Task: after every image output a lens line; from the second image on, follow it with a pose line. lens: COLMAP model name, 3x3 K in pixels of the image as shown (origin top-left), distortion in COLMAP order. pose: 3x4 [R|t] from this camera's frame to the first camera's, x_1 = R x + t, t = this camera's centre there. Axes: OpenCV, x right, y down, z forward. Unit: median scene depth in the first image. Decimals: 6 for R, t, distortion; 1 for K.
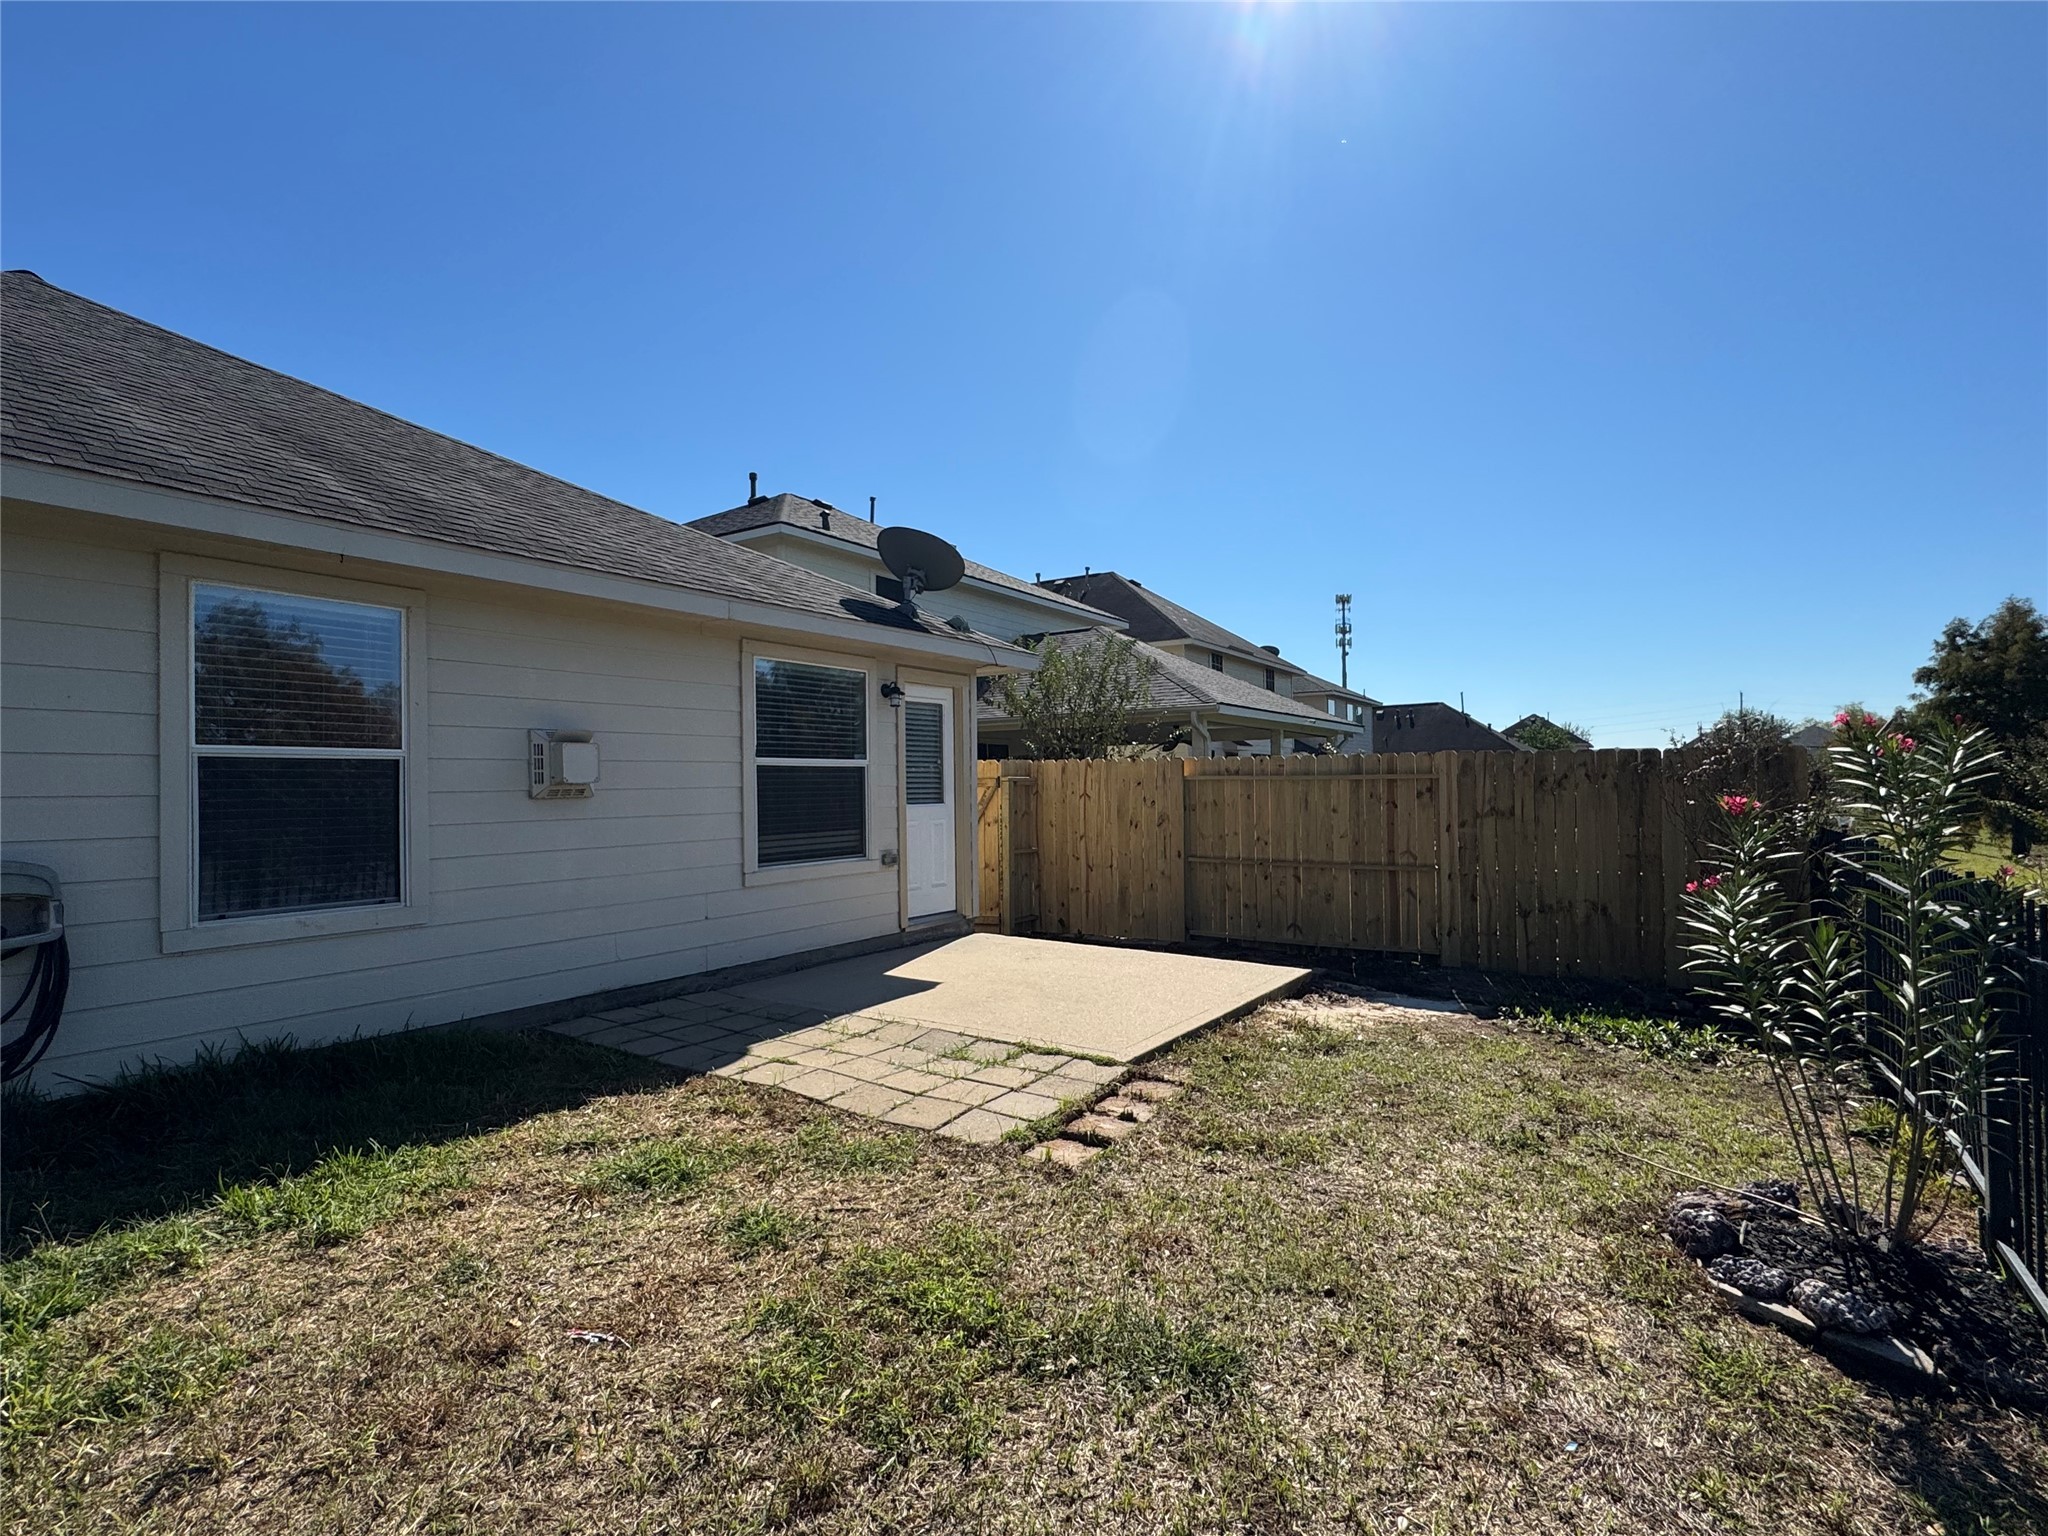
lens RADIAL K [[1002.7, 0, 1024.1], [0, 1002.7, 772.7], [0, 0, 1]] dist [-0.009460, -0.000667]
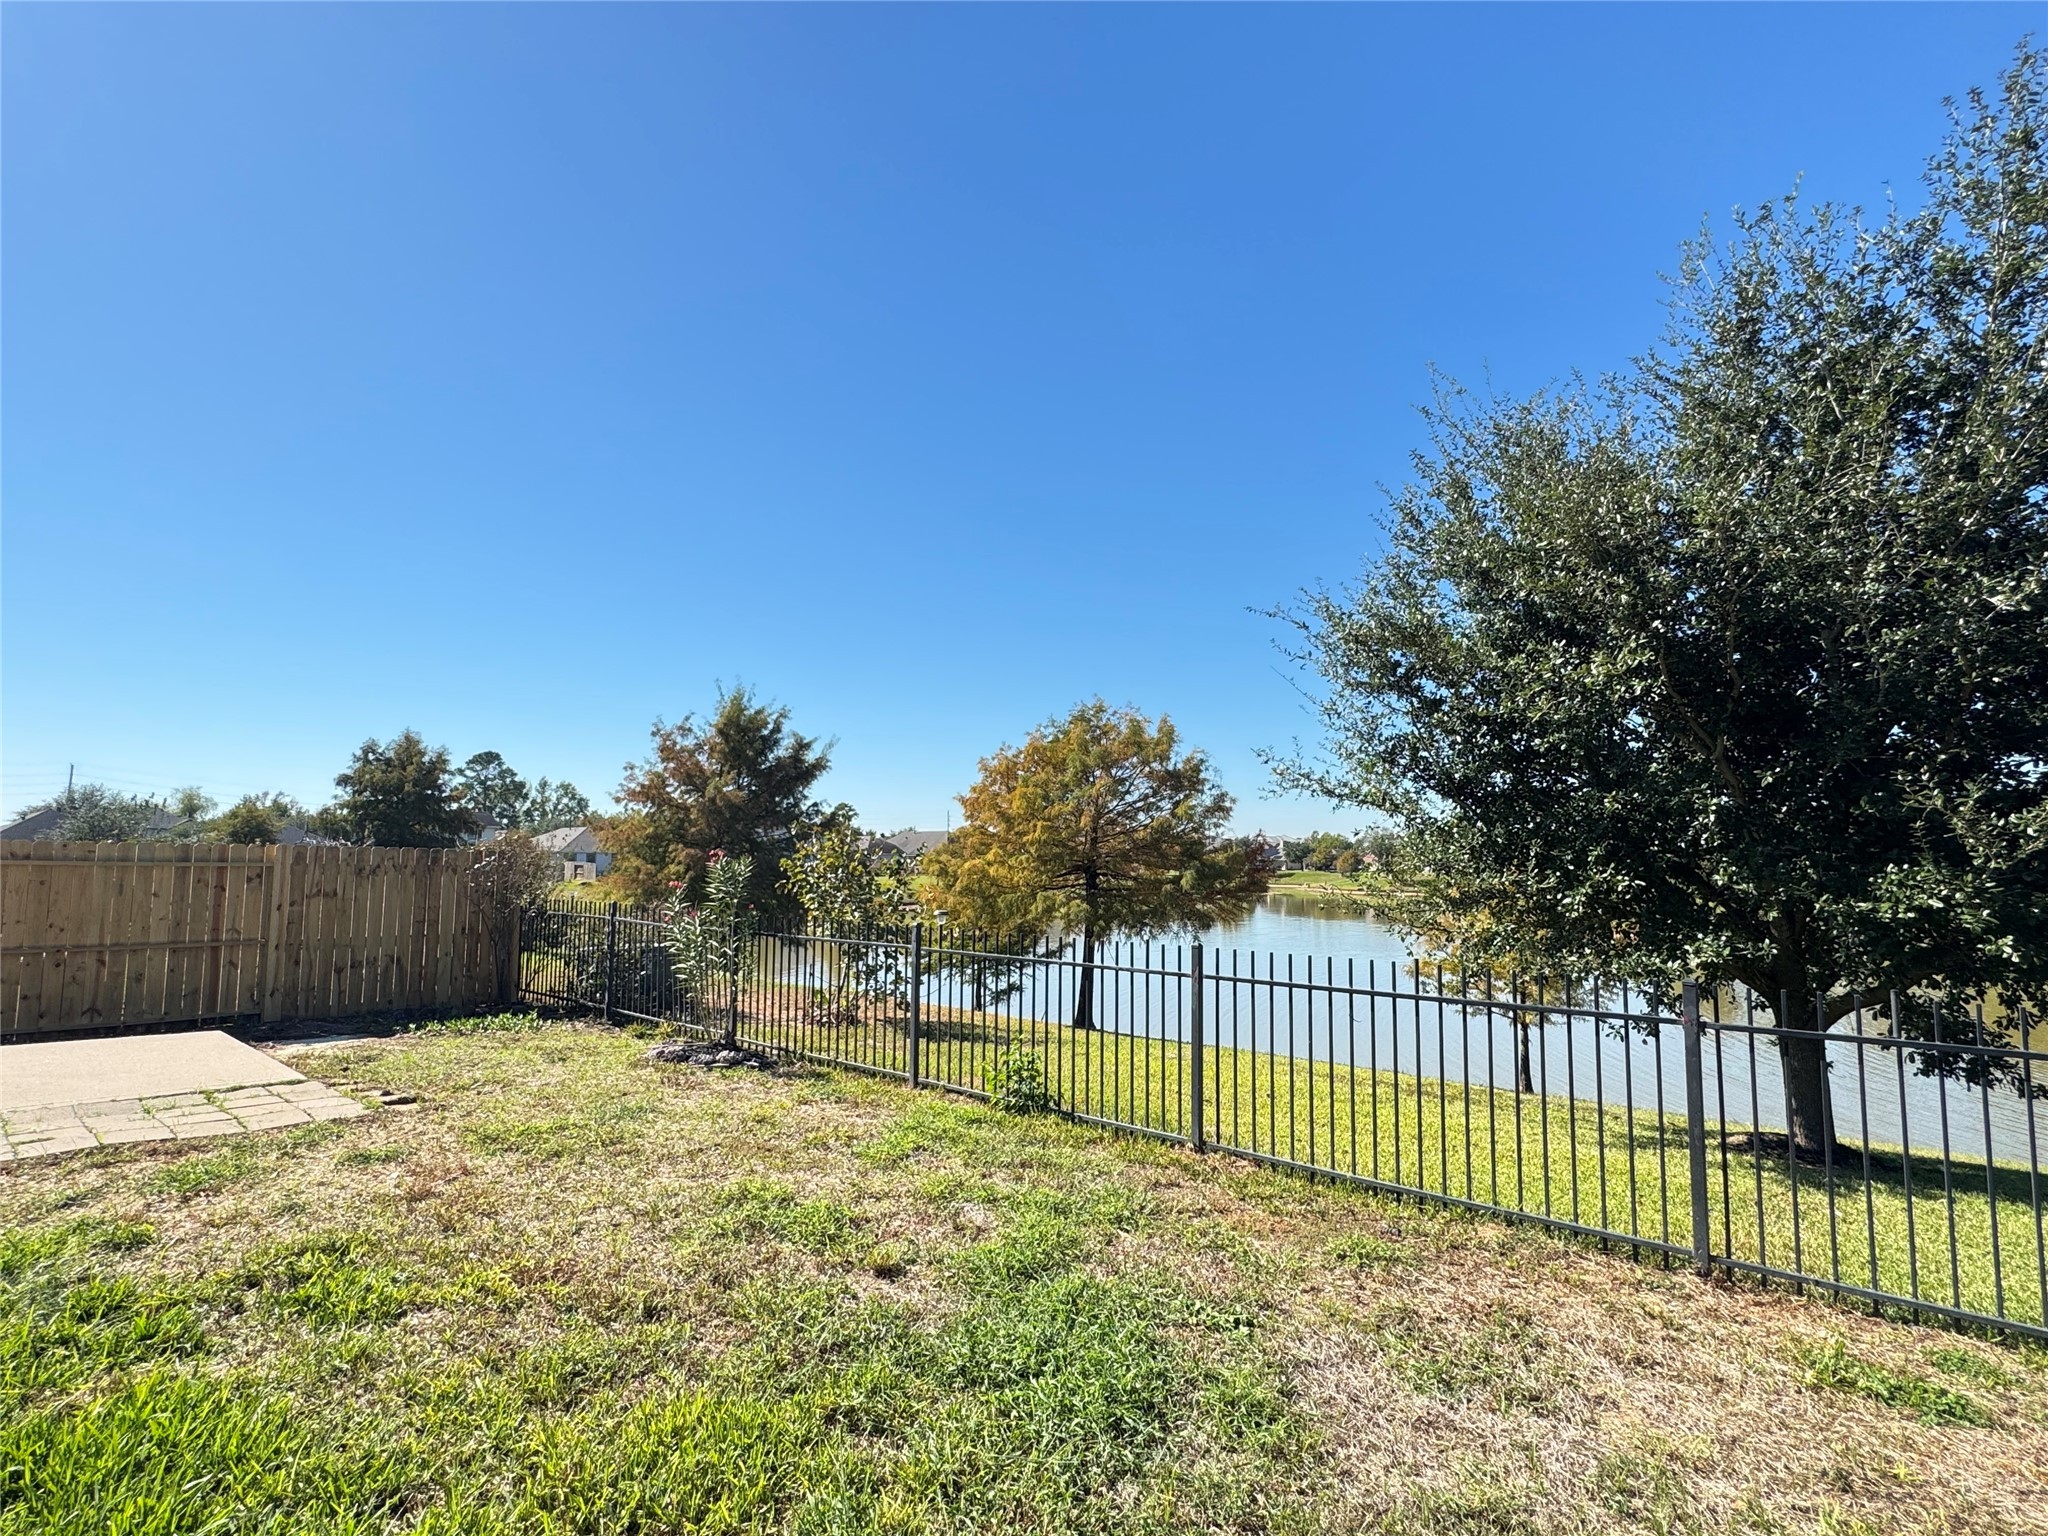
lens RADIAL K [[1002.7, 0, 1023.1], [0, 1002.7, 776.3], [0, 0, 1]] dist [-0.009460, -0.000667]
pose [[0.145065, 0.097220, 0.984634, -0.619737], [-0.022010, 0.995232, -0.095024, -0.007970], [-0.989177, -0.007887, 0.146513, -0.079991]]
